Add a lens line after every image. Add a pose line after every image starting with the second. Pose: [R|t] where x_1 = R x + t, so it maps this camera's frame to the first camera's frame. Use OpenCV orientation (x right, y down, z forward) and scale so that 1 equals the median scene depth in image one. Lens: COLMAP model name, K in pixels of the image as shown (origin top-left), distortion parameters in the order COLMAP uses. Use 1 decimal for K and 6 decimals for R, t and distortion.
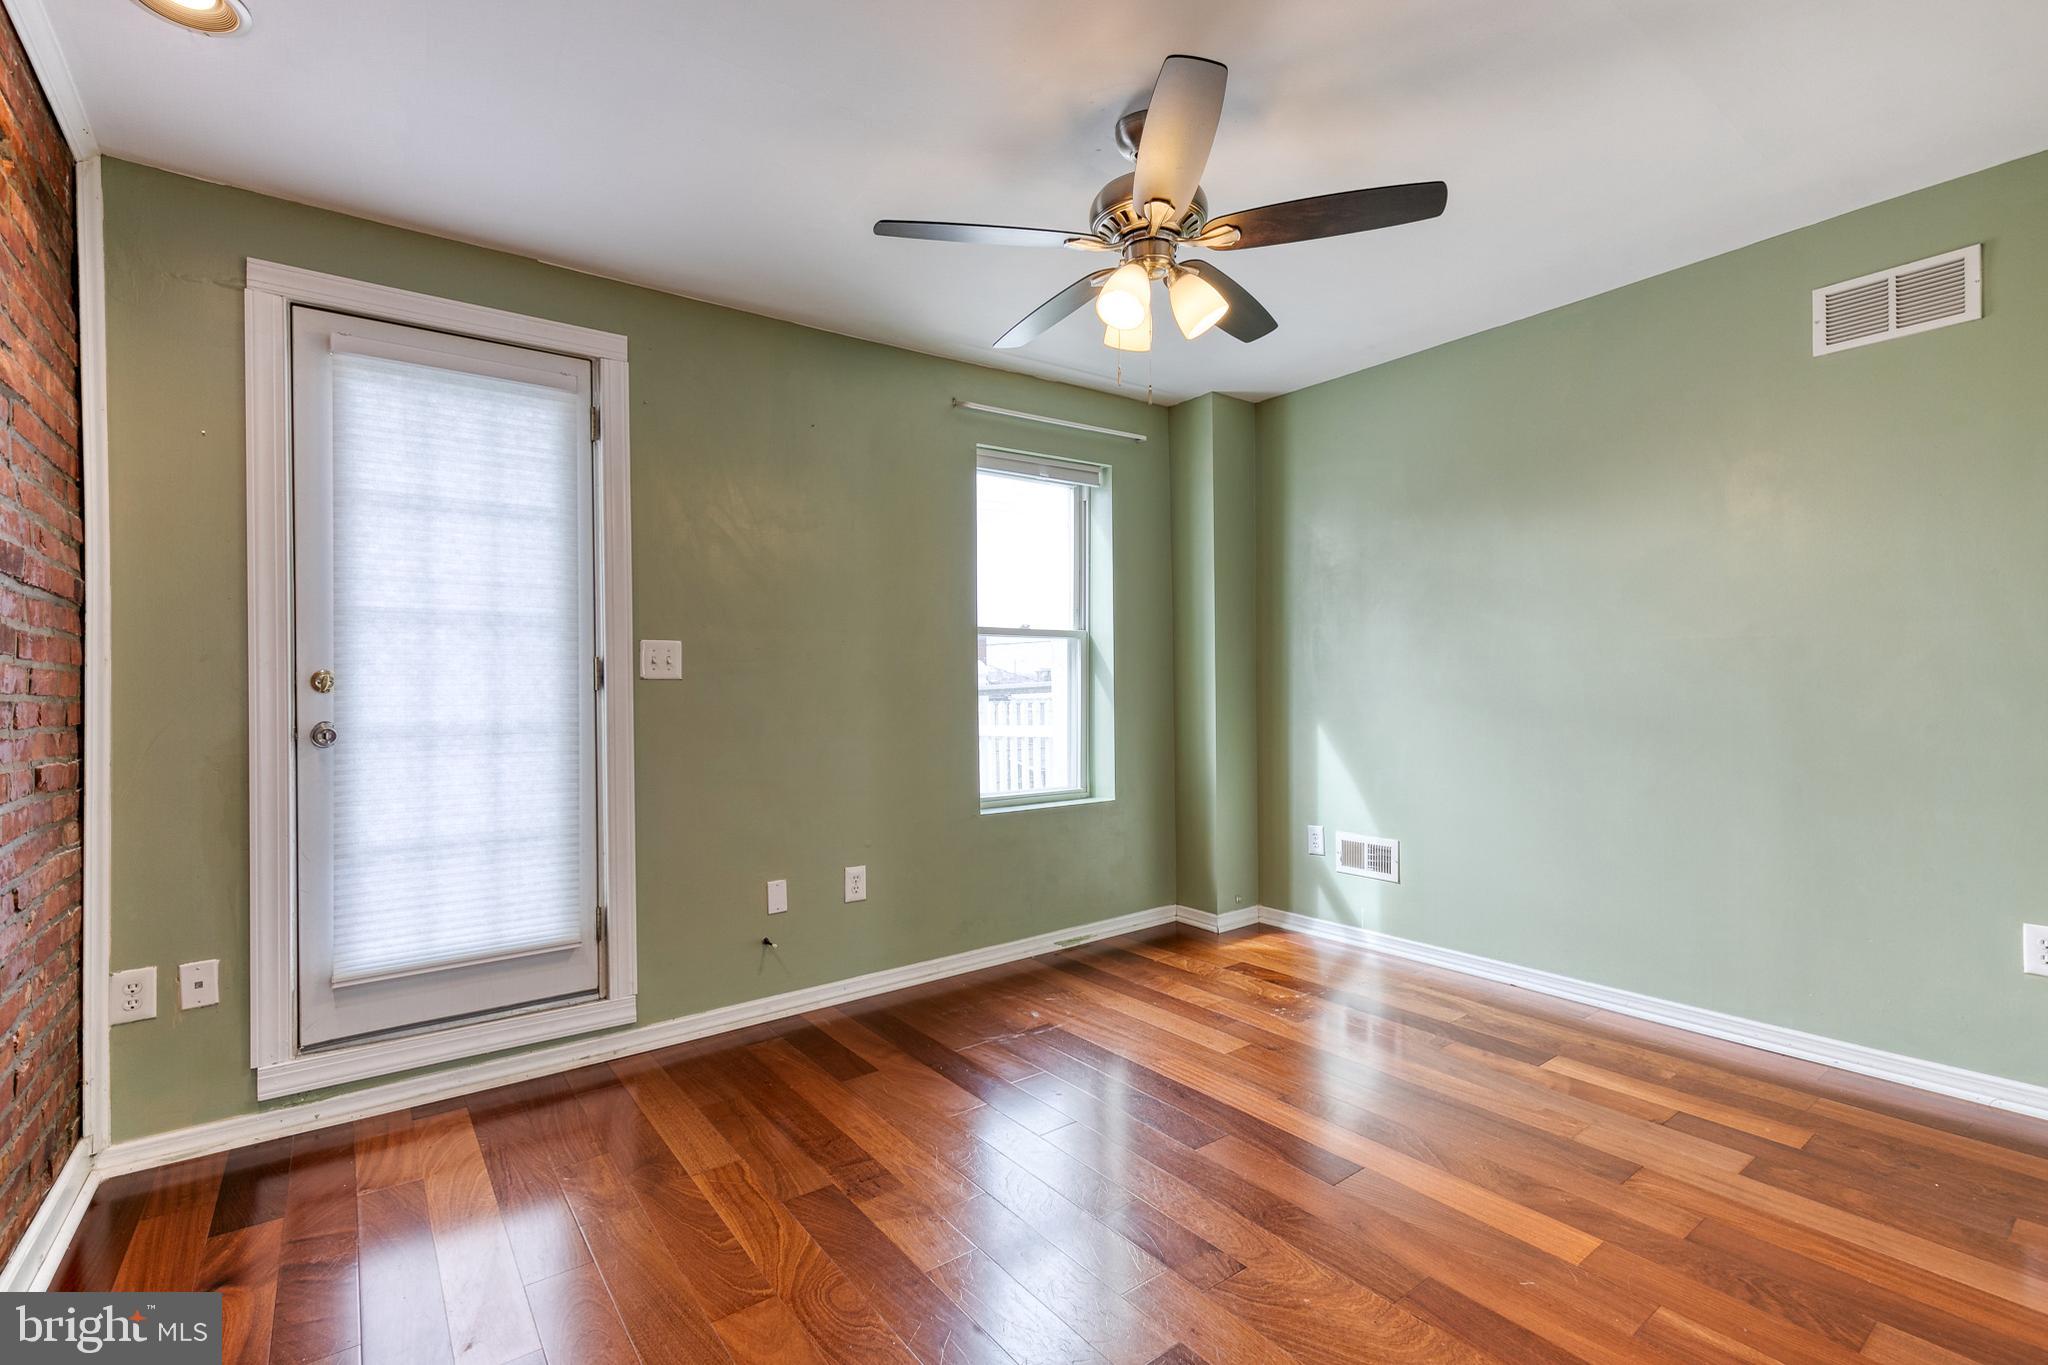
lens RADIAL K [[916.4, 0, 1050.7], [0, 916.4, 686.6], [0, 0, 1]] dist [0.001991, -0.000089]
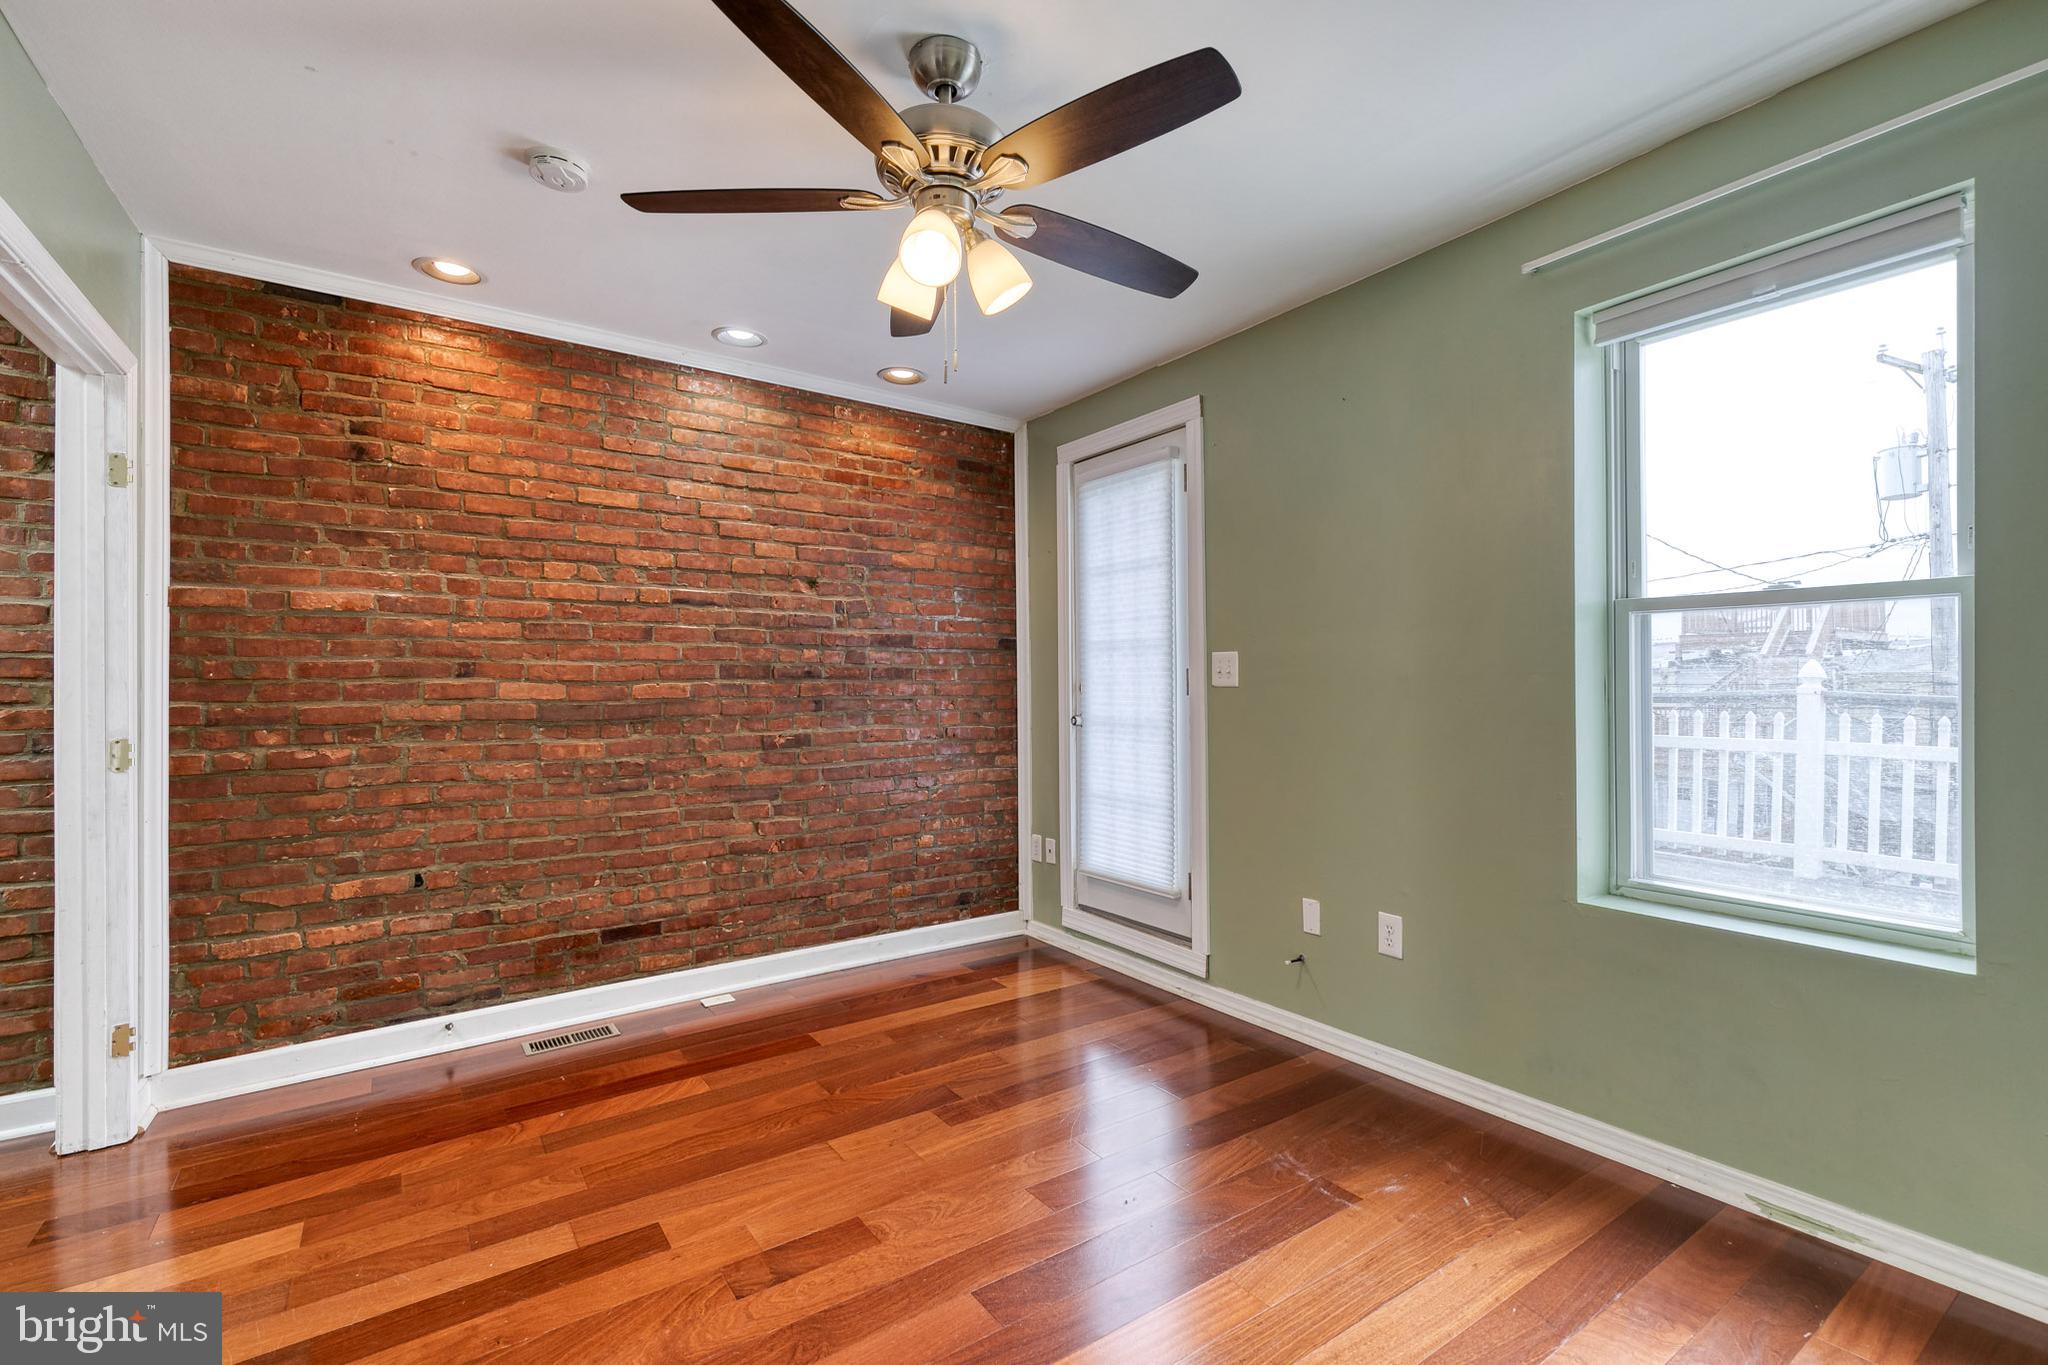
lens RADIAL K [[922.8, 0, 1049.4], [0, 922.8, 681.9], [0, 0, 1]] dist [0.000687, 0.001750]
pose [[-0.034390, 0.011330, -0.999344, 0.820809], [0.007575, 0.999910, 0.011076, -0.032836], [0.999380, -0.007189, -0.034473, 0.943455]]
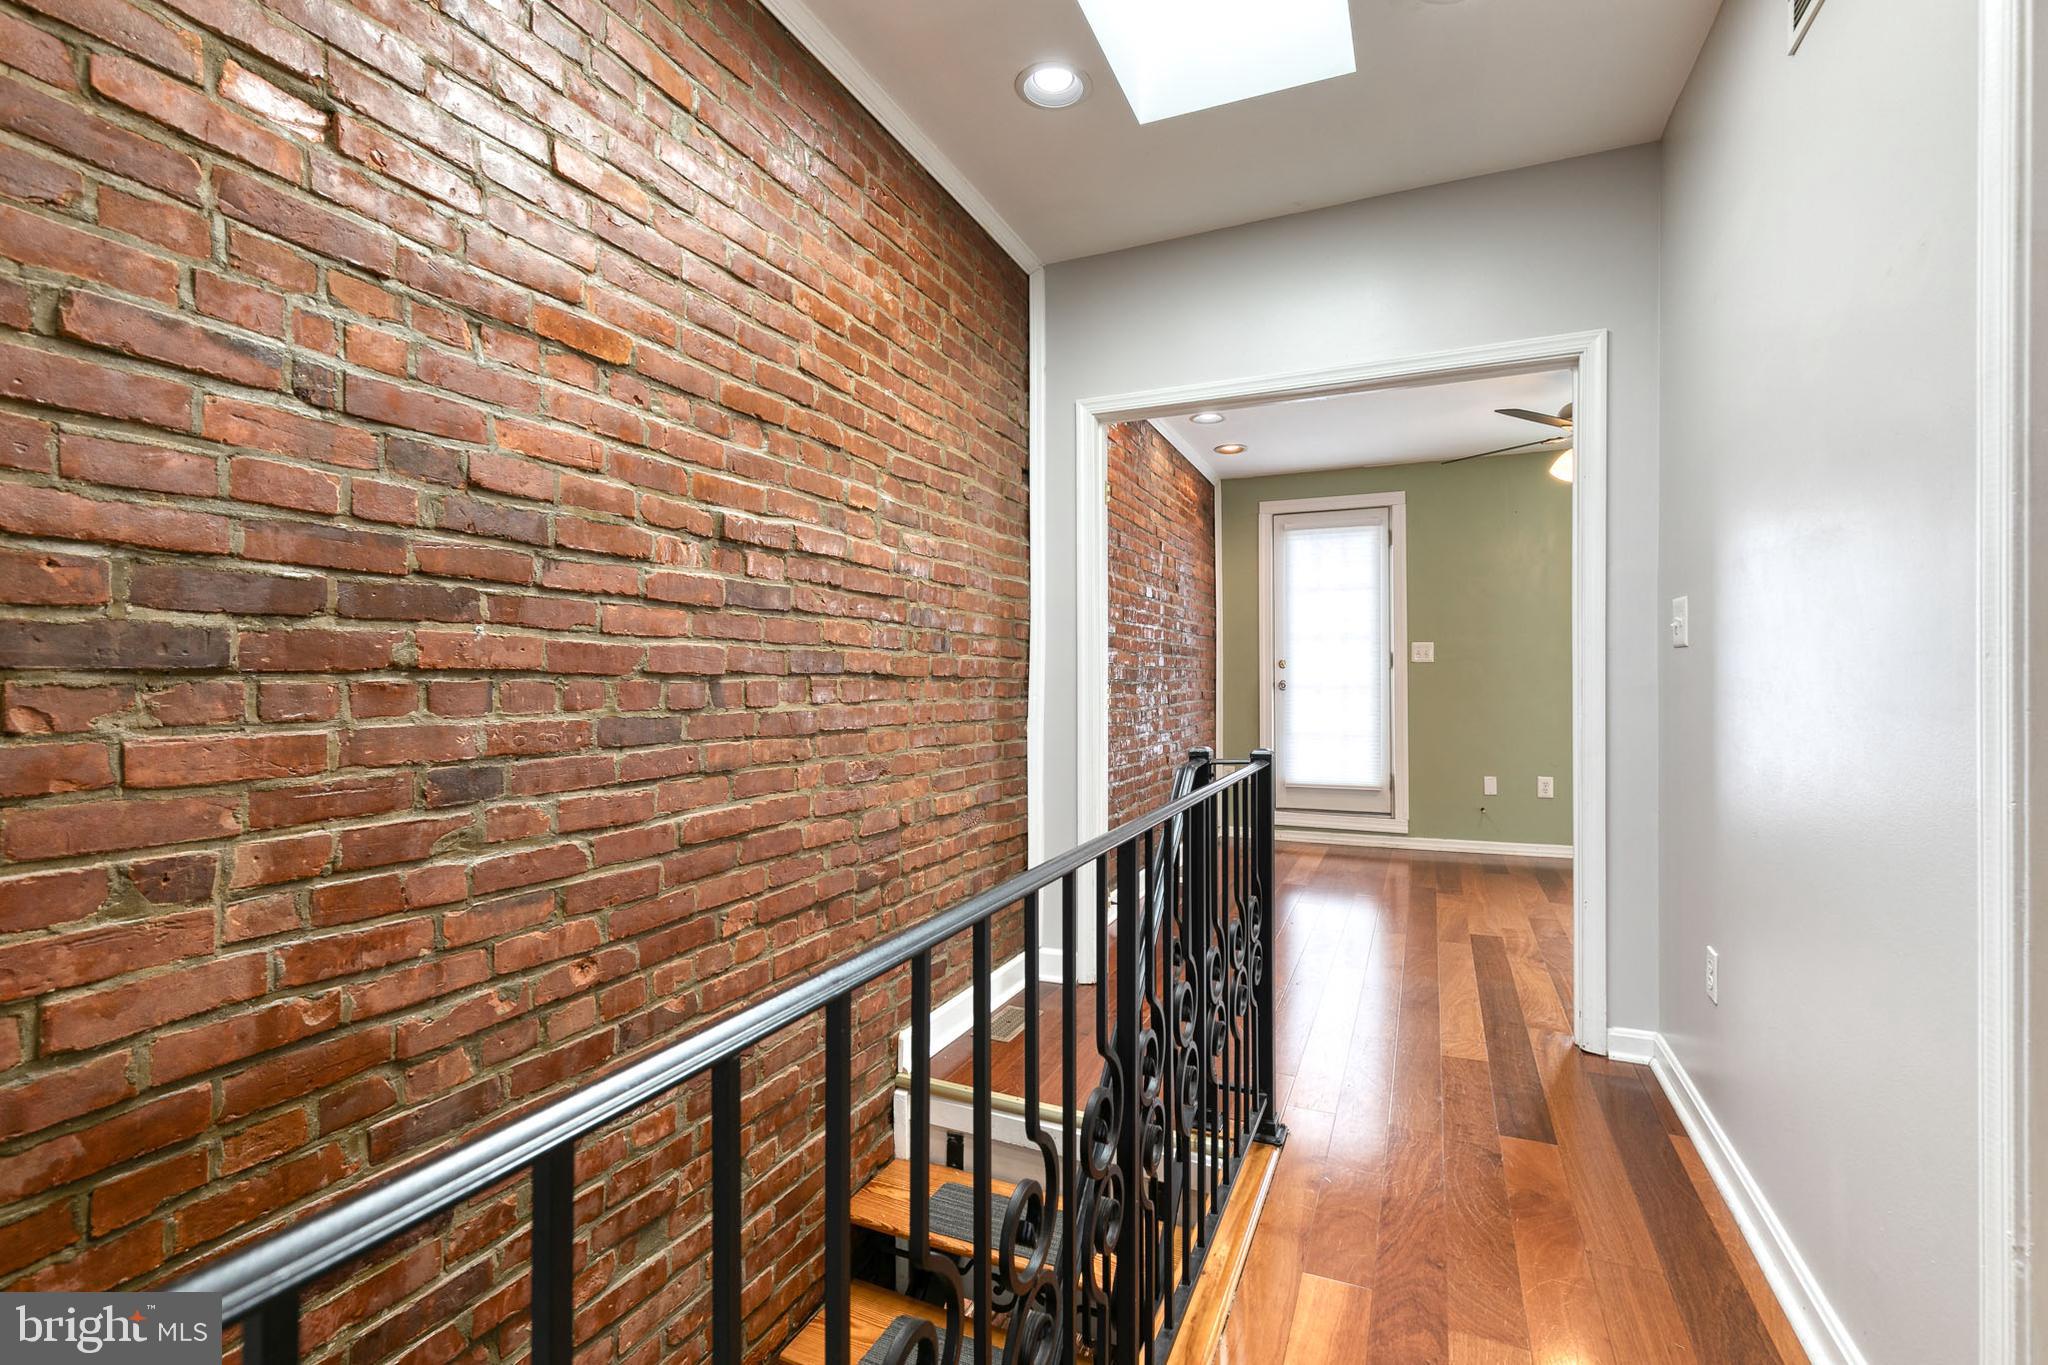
lens RADIAL K [[920.6, 0, 1041.3], [0, 920.6, 678.3], [0, 0, 1]] dist [0.011273, -0.001371]
pose [[0.485317, 0.012065, -0.874255, 1.021113], [0.002851, 0.999878, 0.015381, -0.007409], [0.874334, -0.009957, 0.485223, -0.749221]]
